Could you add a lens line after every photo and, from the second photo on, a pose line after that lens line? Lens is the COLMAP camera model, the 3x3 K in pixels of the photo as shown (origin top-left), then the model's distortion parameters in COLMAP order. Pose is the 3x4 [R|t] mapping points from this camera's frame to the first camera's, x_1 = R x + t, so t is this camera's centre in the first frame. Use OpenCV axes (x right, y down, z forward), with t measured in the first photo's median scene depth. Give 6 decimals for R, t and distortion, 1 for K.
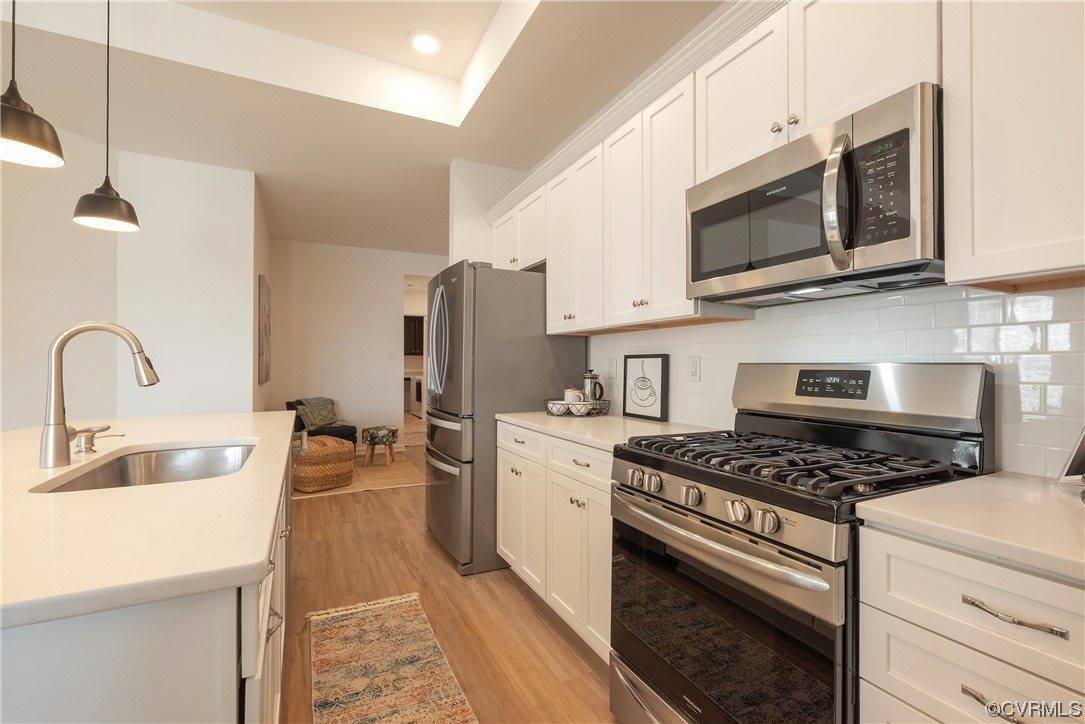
lens RADIAL K [[473.4, 0, 542.5], [0, 473.4, 362.0], [0, 0, 1]] dist [0.000396, -0.000116]
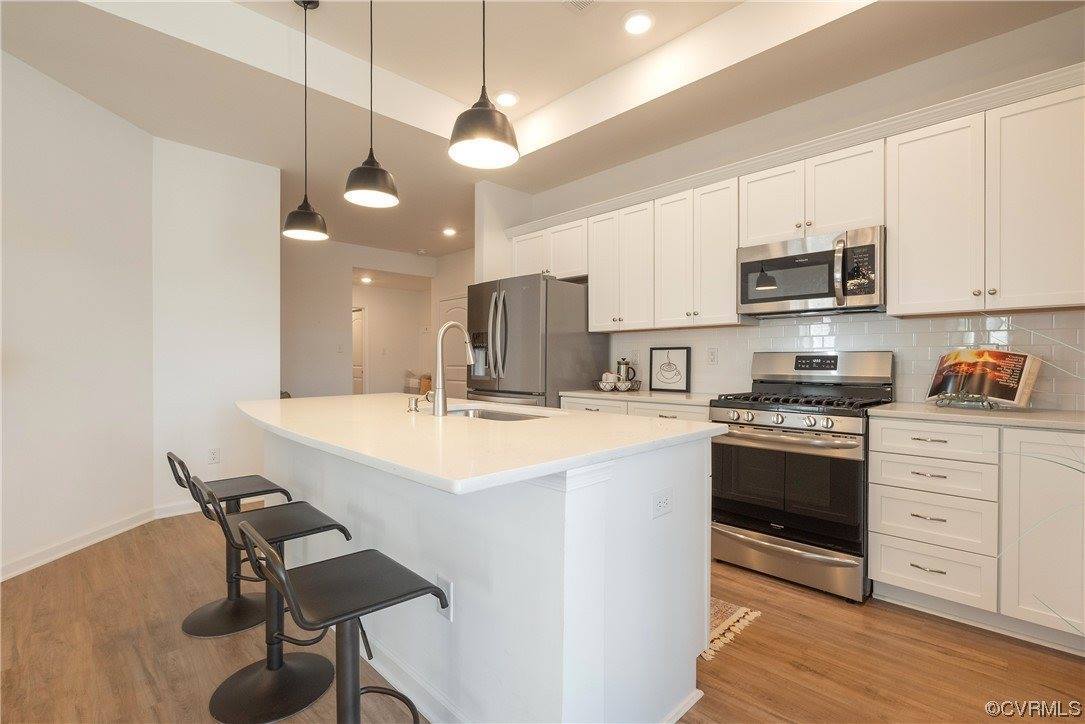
lens RADIAL K [[499.6, 0, 542.5], [0, 499.6, 362.0], [0, 0, 1]] dist [0.000707, 0.000165]
pose [[0.951802, -0.000820, 0.306713, -0.835889], [-0.001978, 0.999959, 0.008814, 0.022723], [-0.306708, -0.008996, 0.951761, -0.443251]]
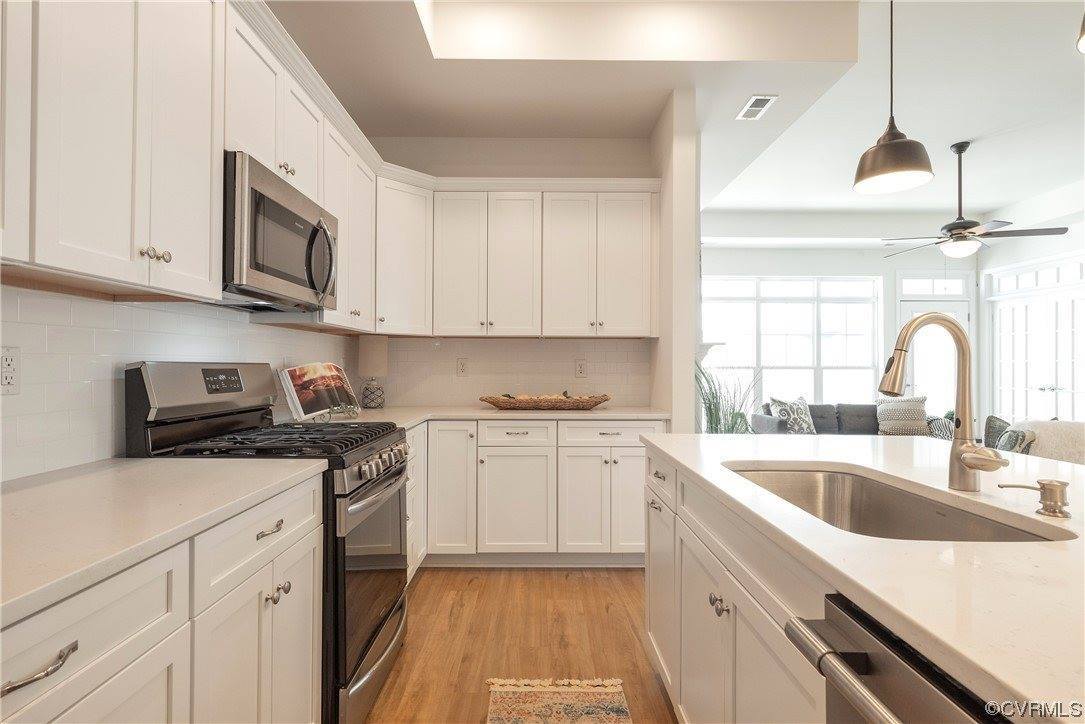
lens RADIAL K [[560.0, 0, 542.5], [0, 560.0, 362.0], [0, 0, 1]] dist [0.000003, -0.000008]
pose [[-0.896546, -0.001277, 0.442949, -0.551684], [-0.002192, 0.999996, -0.001553, 0.002219], [-0.442946, -0.002363, -0.896545, 1.540152]]
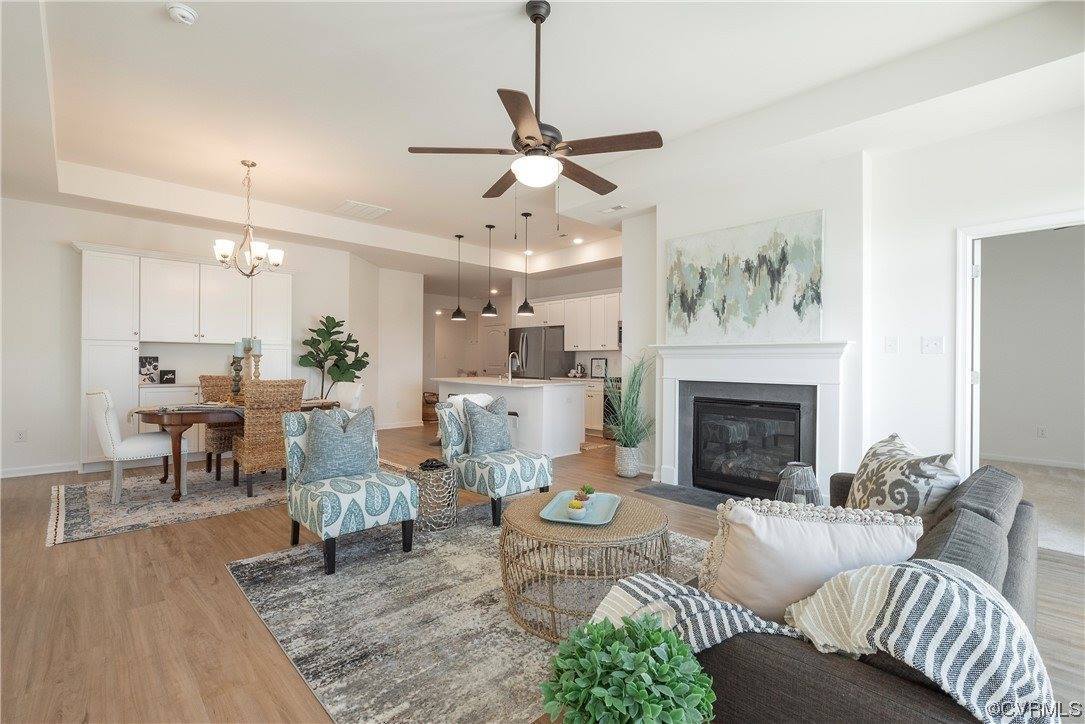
lens RADIAL K [[499.6, 0, 542.5], [0, 499.6, 362.0], [0, 0, 1]] dist [0.000707, 0.000165]
pose [[0.958931, 0.006442, 0.283567, -1.539198], [-0.008185, 0.999954, 0.004963, -0.006160], [-0.283522, -0.007080, 0.958940, -2.975802]]
